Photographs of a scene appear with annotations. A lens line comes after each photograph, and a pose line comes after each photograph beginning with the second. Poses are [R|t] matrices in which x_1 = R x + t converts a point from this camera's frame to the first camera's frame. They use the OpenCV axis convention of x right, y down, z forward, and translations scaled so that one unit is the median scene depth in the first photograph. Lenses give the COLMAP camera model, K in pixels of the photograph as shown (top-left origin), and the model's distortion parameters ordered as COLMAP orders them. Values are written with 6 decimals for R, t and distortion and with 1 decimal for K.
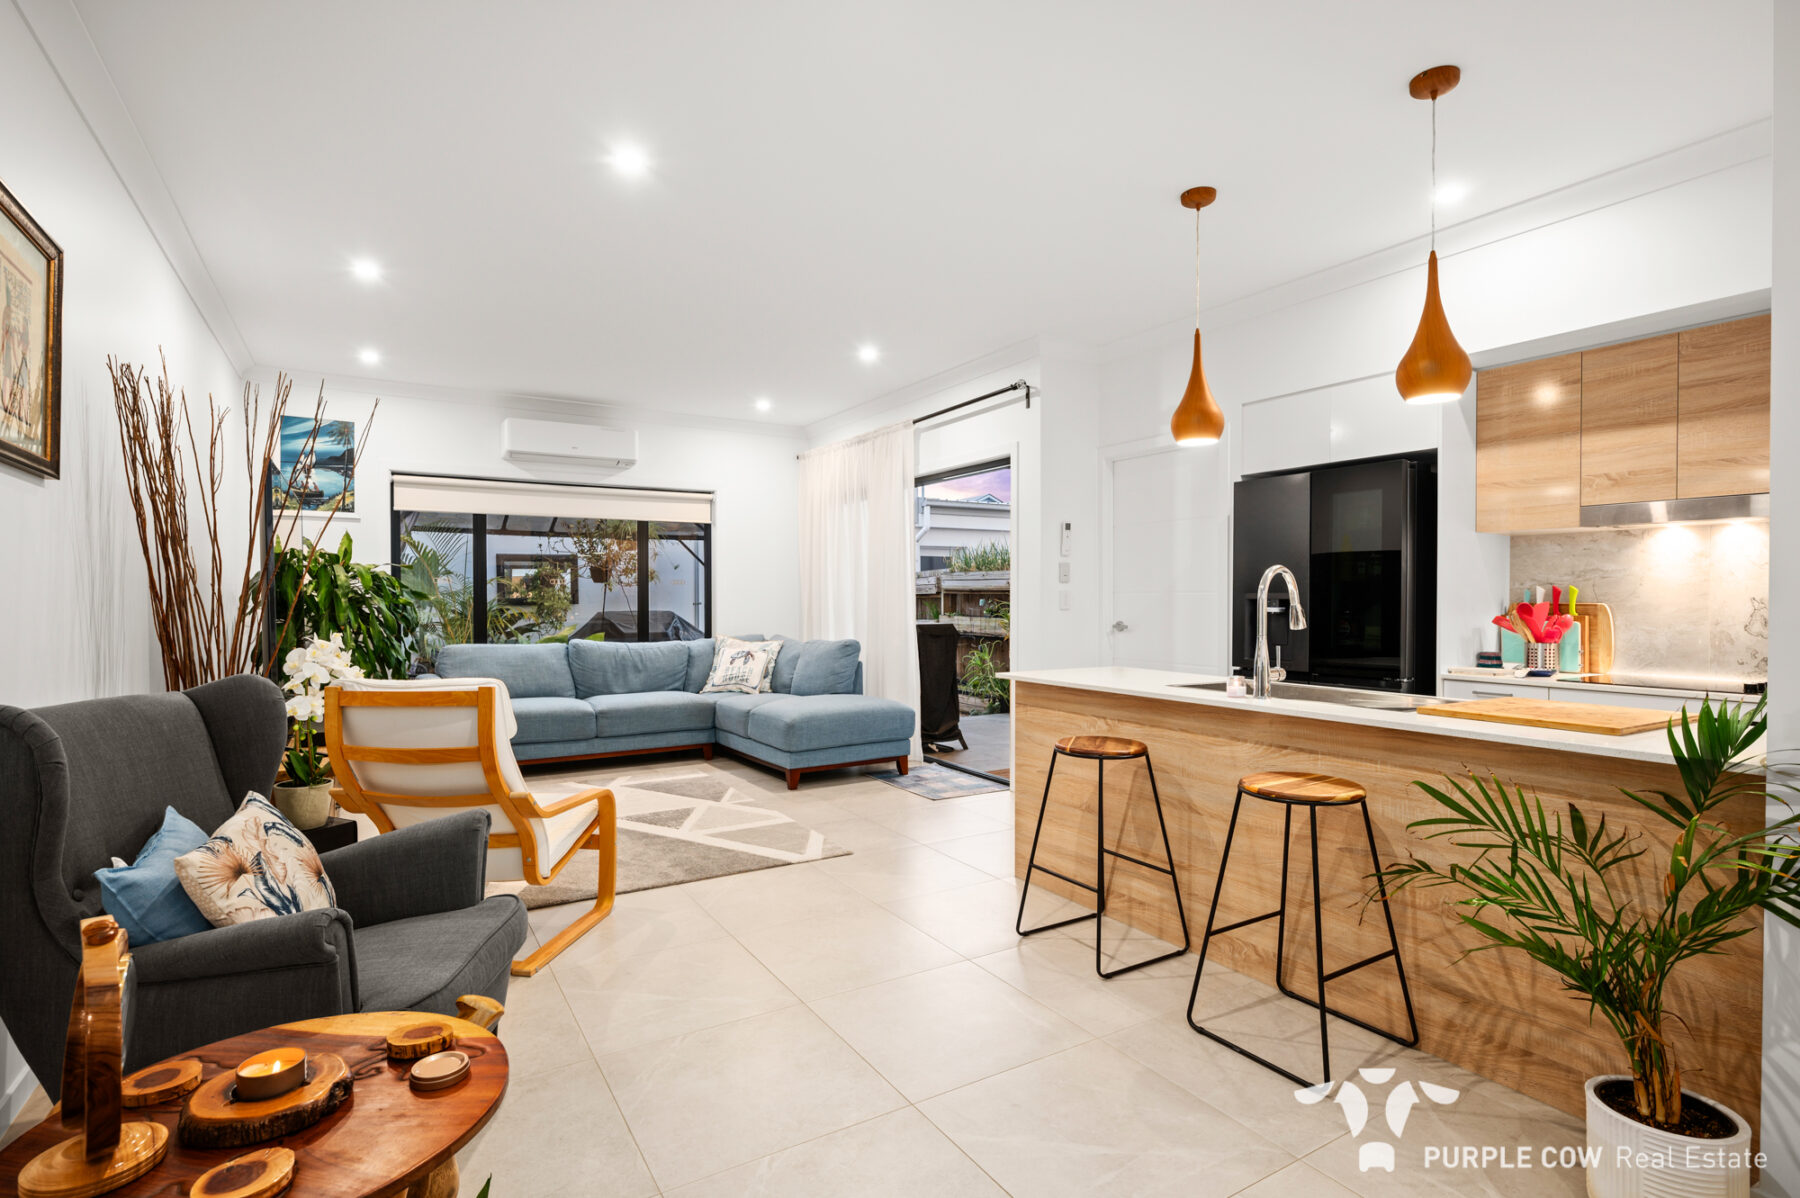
lens RADIAL K [[871.1, 0, 900.4], [0, 871.1, 598.7], [0, 0, 1]] dist [-0.000497, -0.000015]
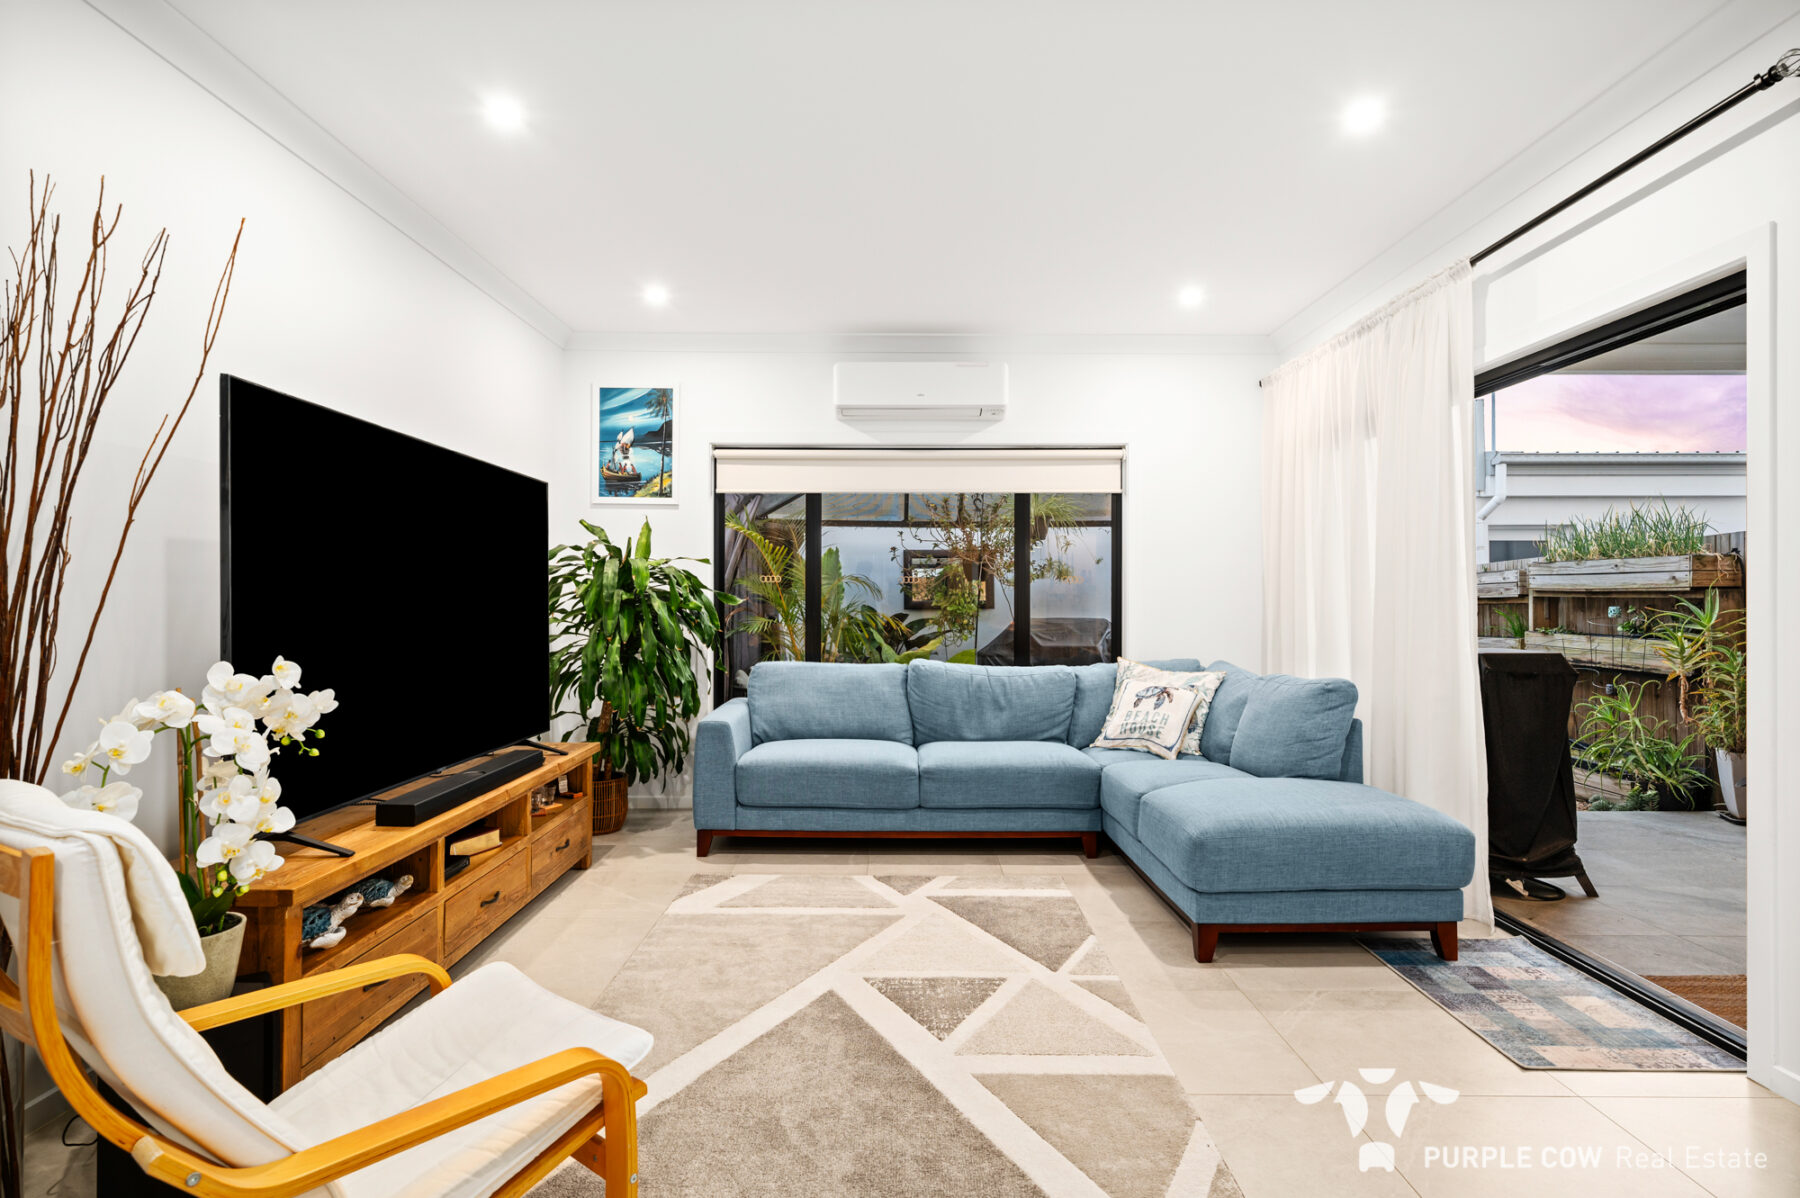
lens RADIAL K [[920.3, 0, 895.8], [0, 920.3, 594.4], [0, 0, 1]] dist [0.001378, 0.002992]
pose [[0.852727, -0.000470, -0.522357, 0.008931], [-0.004253, 0.999960, -0.007843, -0.001135], [0.522340, 0.008909, 0.852691, 0.344745]]
